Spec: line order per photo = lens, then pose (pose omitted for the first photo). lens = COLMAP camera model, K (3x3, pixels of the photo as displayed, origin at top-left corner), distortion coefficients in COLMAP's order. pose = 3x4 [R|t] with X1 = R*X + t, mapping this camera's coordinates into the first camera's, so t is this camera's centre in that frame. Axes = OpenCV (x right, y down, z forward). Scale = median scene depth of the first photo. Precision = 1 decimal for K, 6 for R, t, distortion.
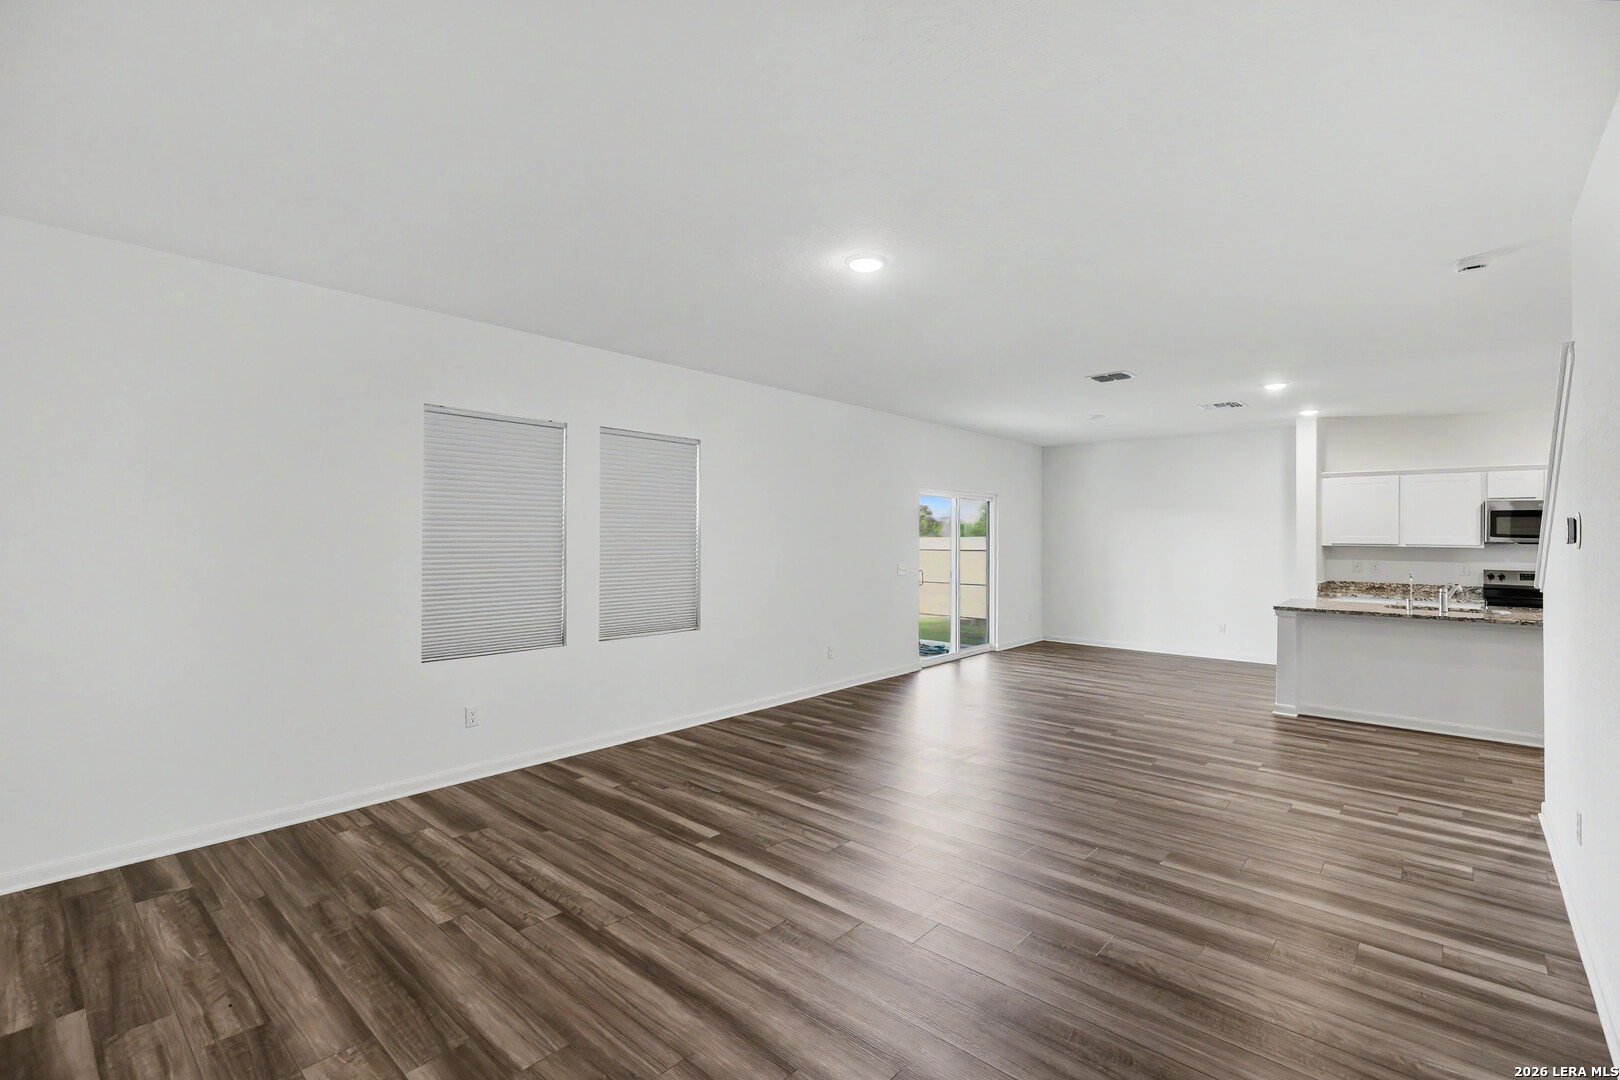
lens RADIAL K [[713.8, 0, 810.0], [0, 713.8, 540.0], [0, 0, 1]] dist [-0.000452, -0.000250]
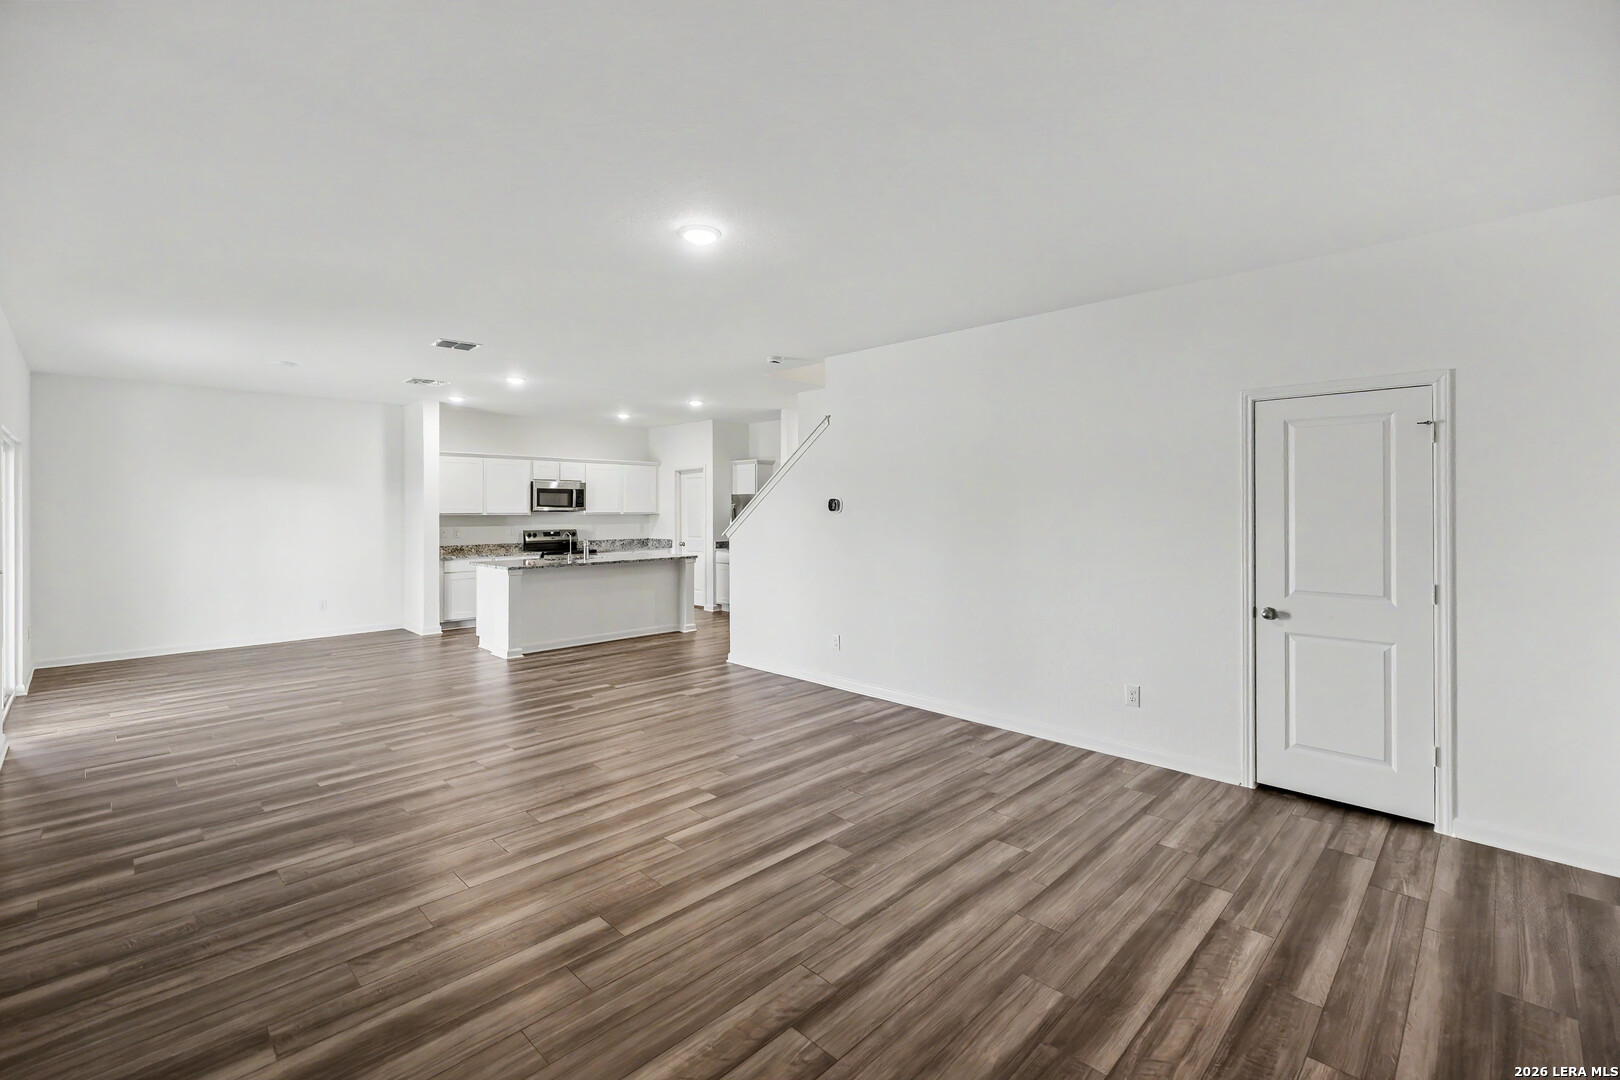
lens RADIAL K [[720.5, 0, 819.3], [0, 720.5, 506.5], [0, 0, 1]] dist [0.000007, -0.000019]
pose [[0.046561, -0.004792, 0.998904, -0.761738], [0.007665, 0.999961, 0.004440, -0.012082], [-0.998886, 0.007450, 0.046596, 0.655629]]
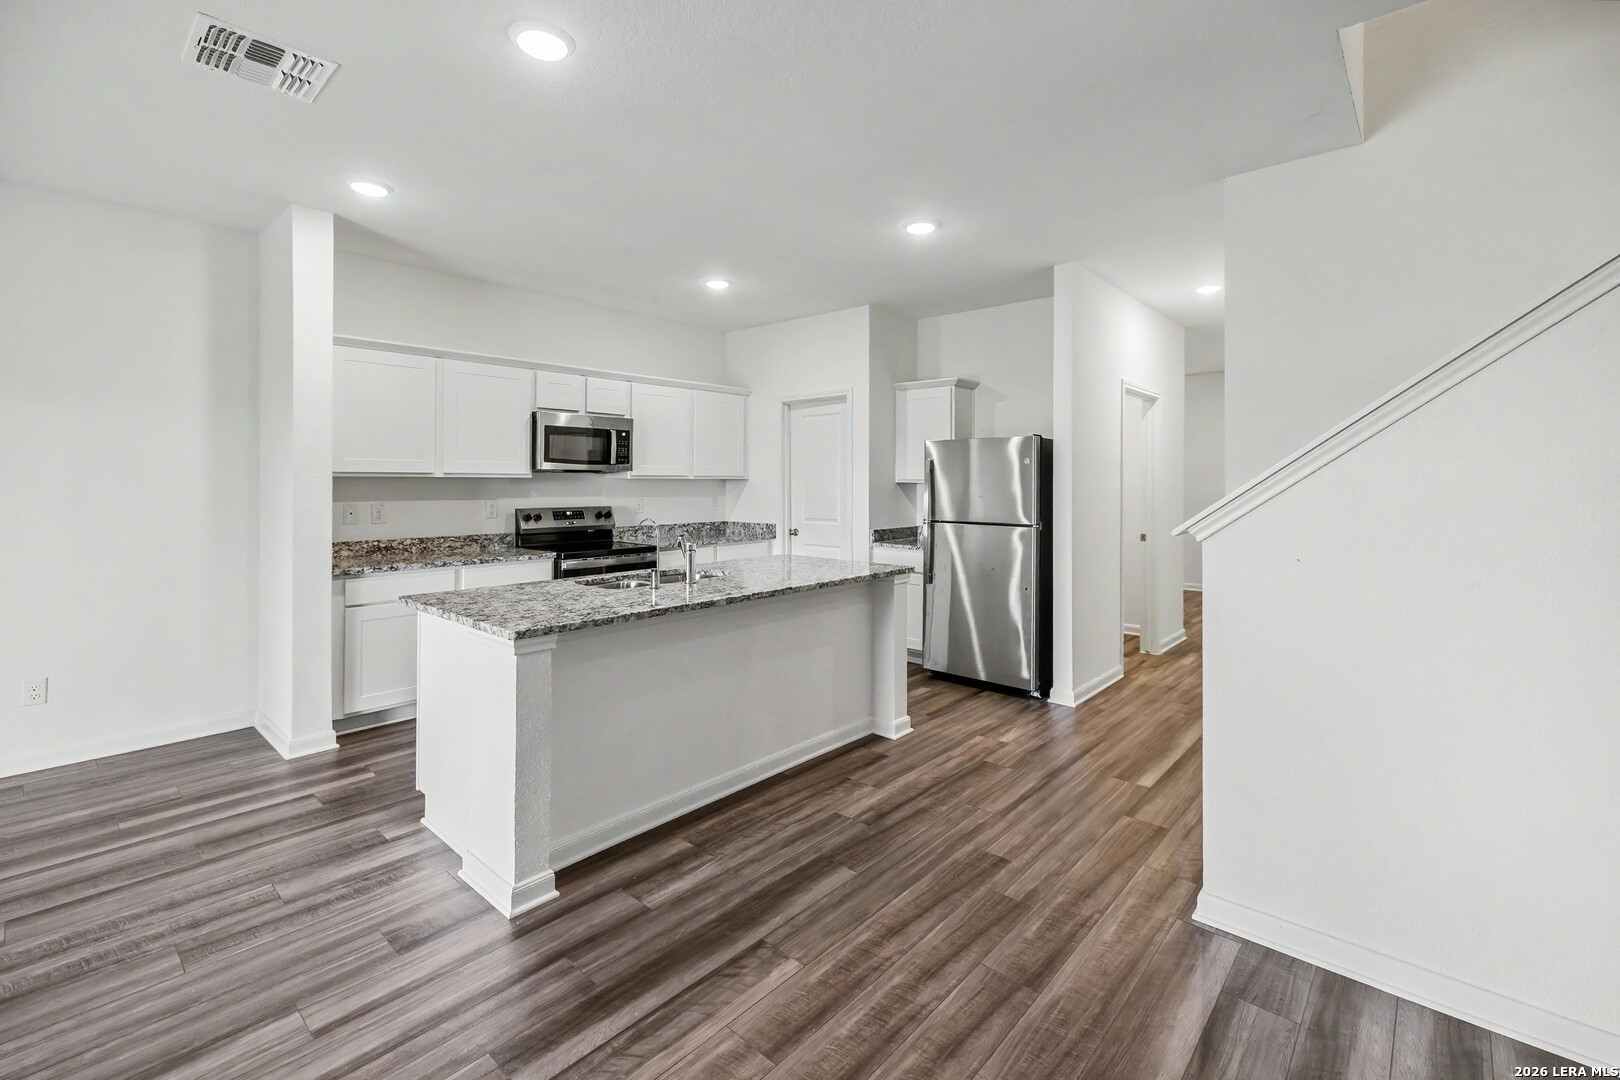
lens RADIAL K [[718.3, 0, 813.0], [0, 718.3, 480.3], [0, 0, 1]] dist [-0.000565, -0.000147]
pose [[-0.003332, -0.008182, 0.999961, 0.411422], [0.001535, 0.999965, 0.008187, 0.014244], [-0.999993, 0.001562, -0.003319, 1.274390]]
